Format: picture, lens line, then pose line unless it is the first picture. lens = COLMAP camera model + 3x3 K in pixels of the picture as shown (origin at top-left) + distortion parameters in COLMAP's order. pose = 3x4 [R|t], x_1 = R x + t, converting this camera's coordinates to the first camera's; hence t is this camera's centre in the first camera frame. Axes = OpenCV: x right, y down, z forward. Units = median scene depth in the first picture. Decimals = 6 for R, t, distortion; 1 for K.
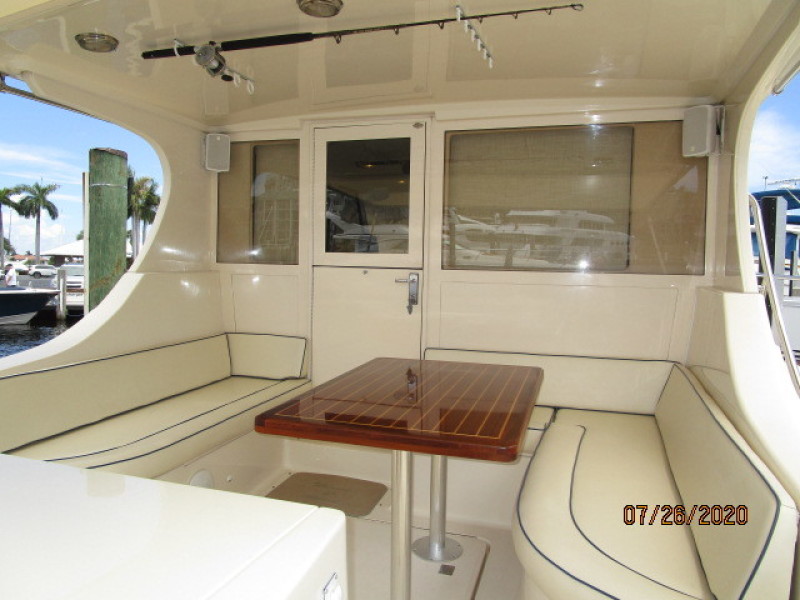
lens RADIAL K [[573.0, 0, 399.2], [0, 573.0, 295.1], [0, 0, 1]] dist [-0.024044, -0.010092]
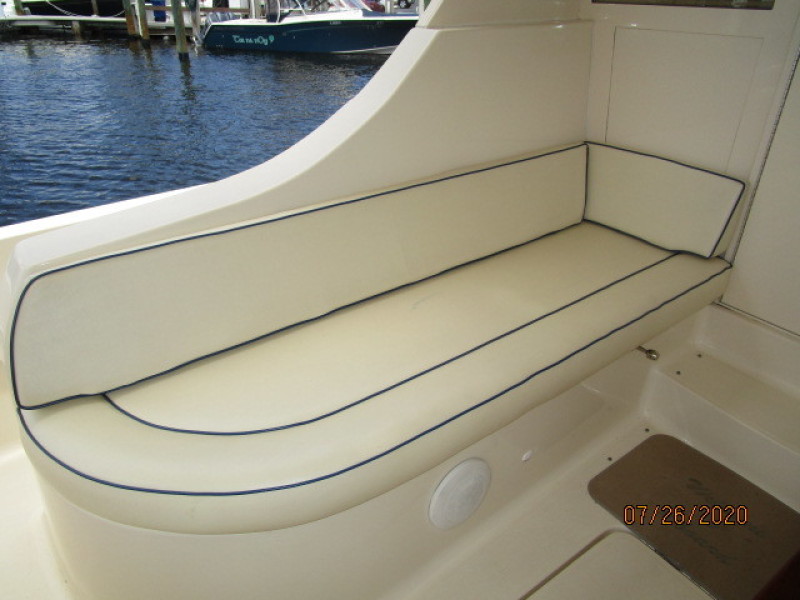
lens RADIAL K [[573.0, 0, 397.1], [0, 573.0, 295.5], [0, 0, 1]] dist [-0.024044, -0.010092]
pose [[0.796988, 0.279308, -0.535535, -0.113678], [-0.023608, 0.900382, 0.434460, -0.038509], [0.603534, -0.333617, 0.724187, 0.445787]]
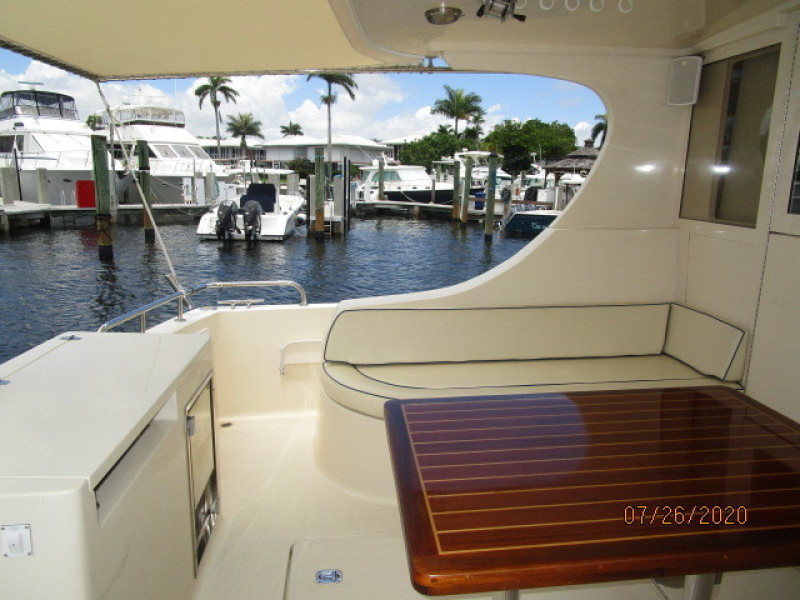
lens RADIAL K [[573.0, 0, 398.8], [0, 573.0, 300.1], [0, 0, 1]] dist [-0.024044, -0.010092]
pose [[0.394574, 0.181966, -0.900666, 0.301938], [-0.053136, 0.983074, 0.175337, -0.065483], [0.917326, -0.021325, 0.397565, 0.309446]]
